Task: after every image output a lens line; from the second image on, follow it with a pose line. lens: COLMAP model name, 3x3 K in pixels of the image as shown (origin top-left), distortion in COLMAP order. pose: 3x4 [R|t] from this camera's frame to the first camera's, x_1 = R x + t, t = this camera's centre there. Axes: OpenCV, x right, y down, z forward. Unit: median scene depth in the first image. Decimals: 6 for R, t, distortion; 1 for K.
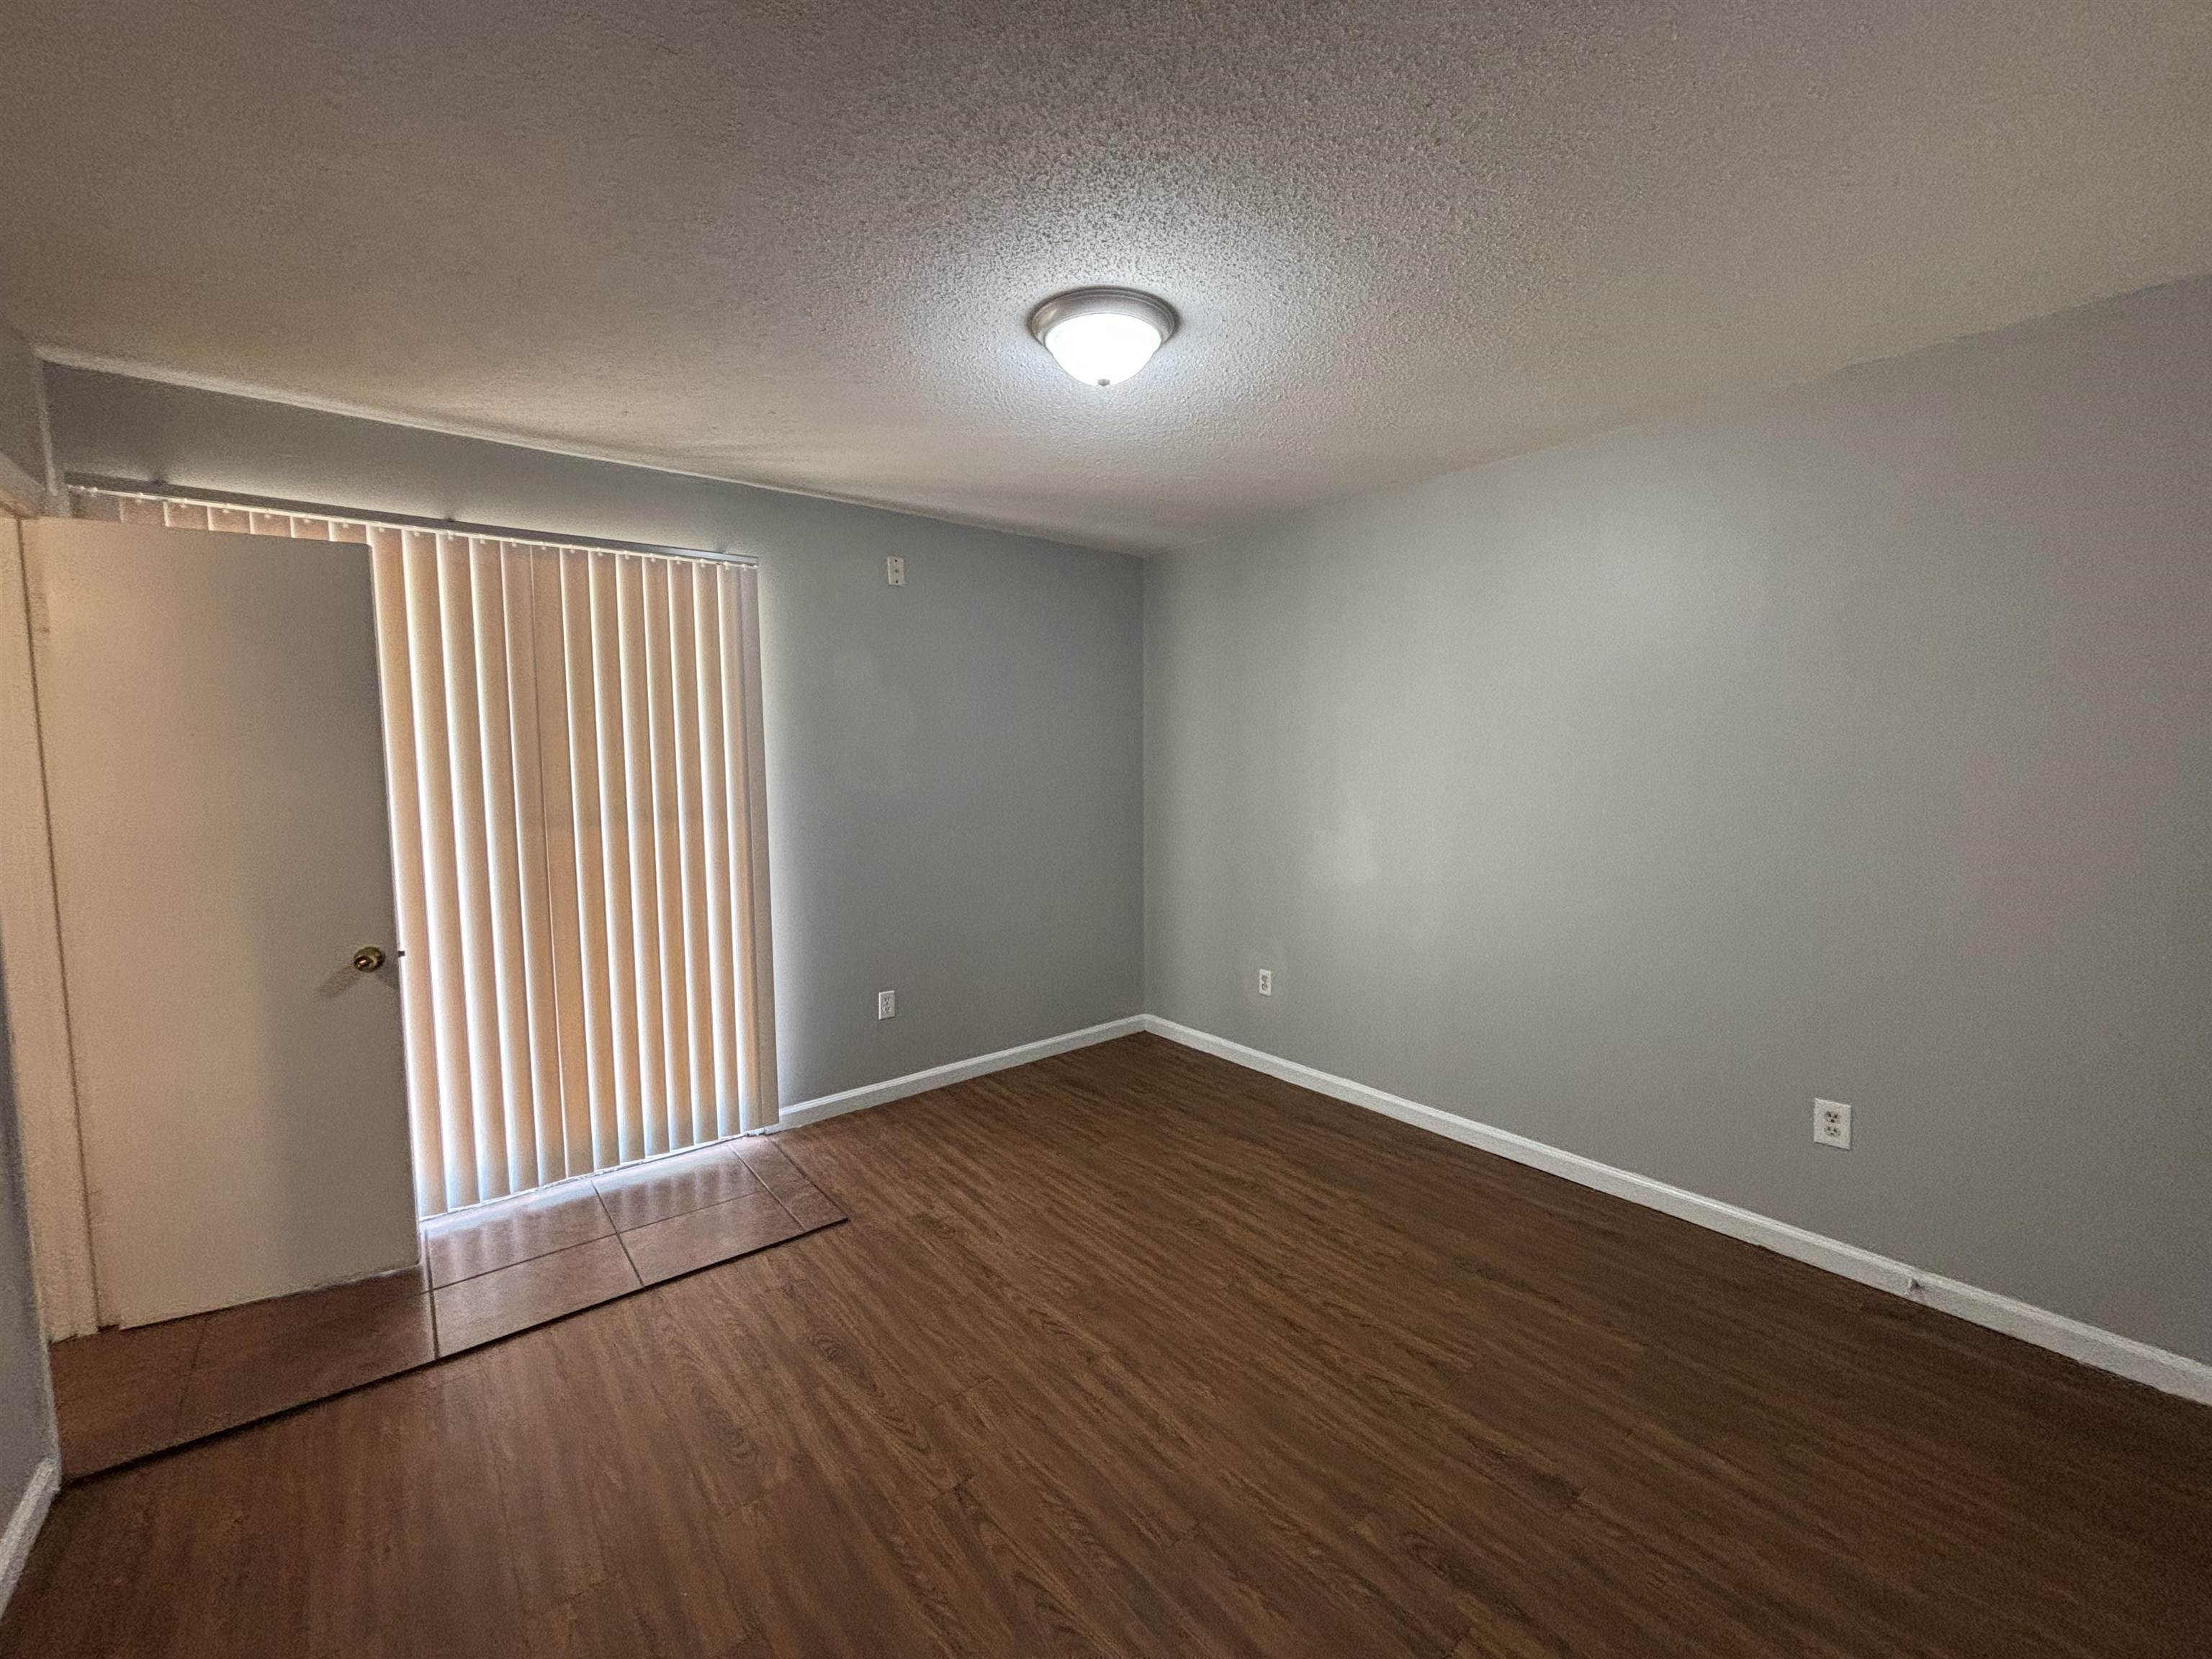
lens RADIAL K [[892.2, 0, 1105.0], [0, 892.2, 829.5], [0, 0, 1]] dist [-0.000289, 0.000090]
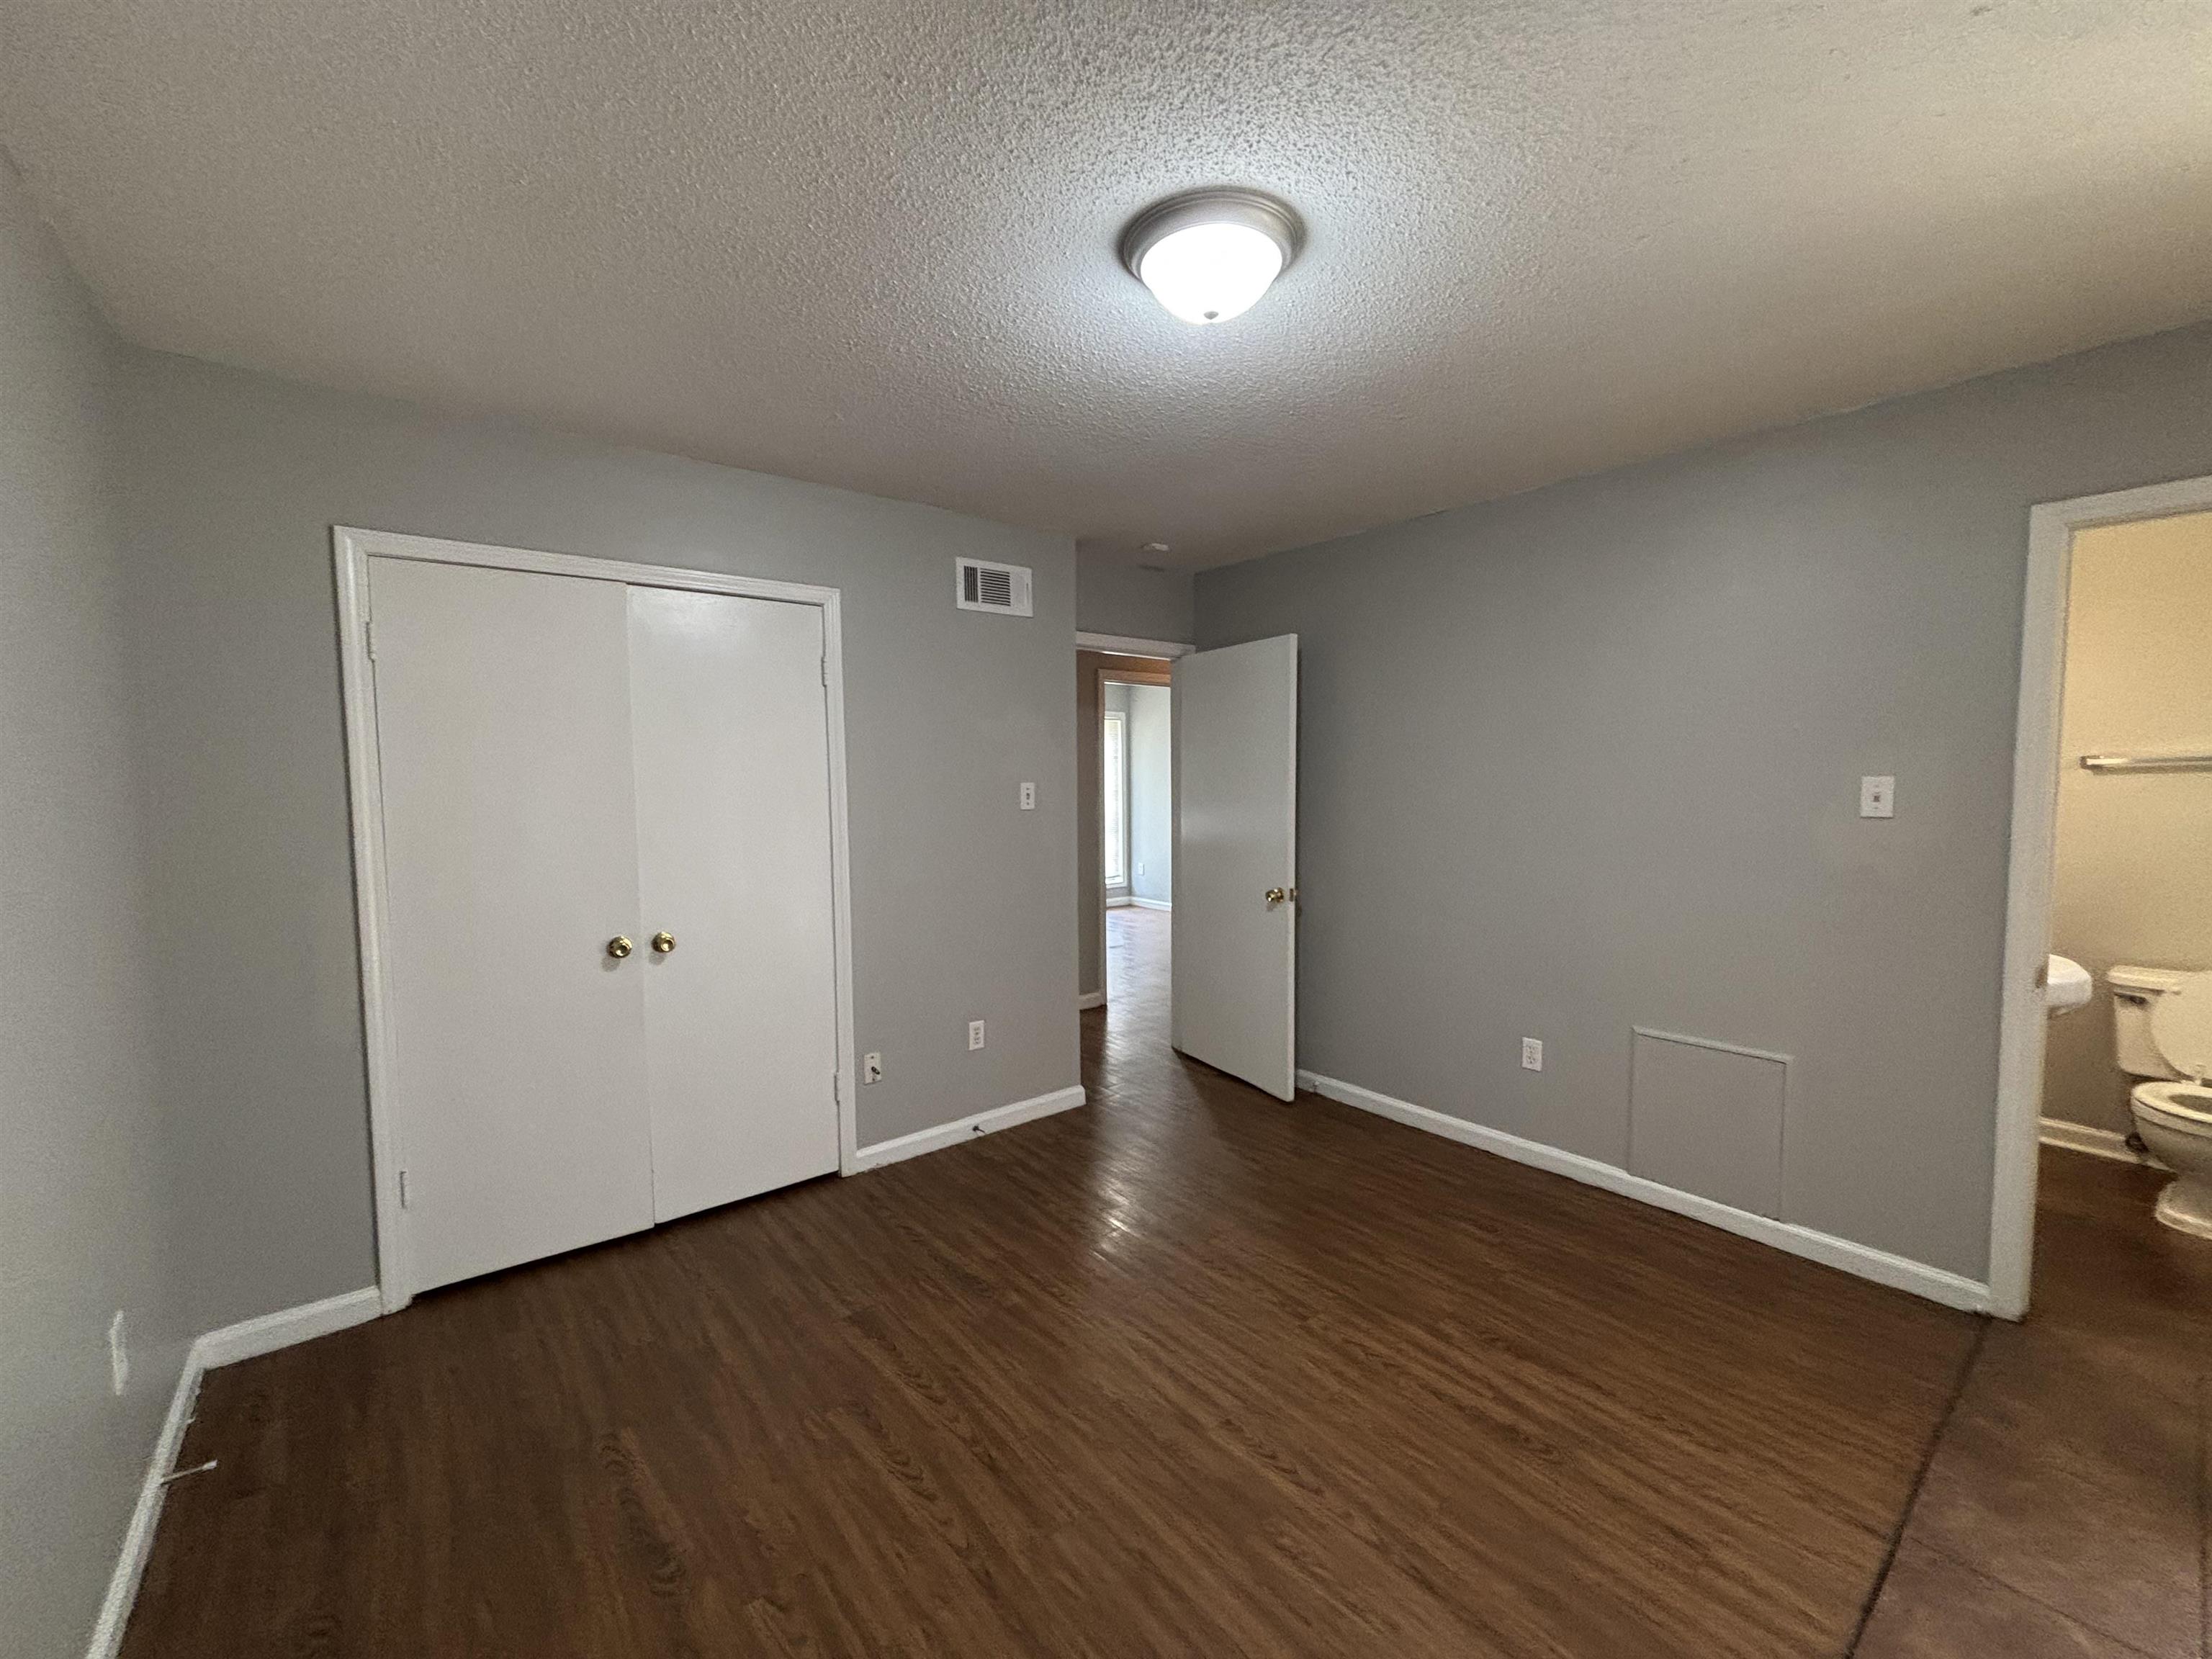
lens RADIAL K [[892.2, 0, 1107.8], [0, 892.2, 831.2], [0, 0, 1]] dist [-0.000289, 0.000090]
pose [[-0.999916, 0.012515, 0.003356, 0.099603], [0.012873, 0.989001, 0.147348, -0.157570], [-0.001475, 0.147378, -0.989079, 1.878774]]
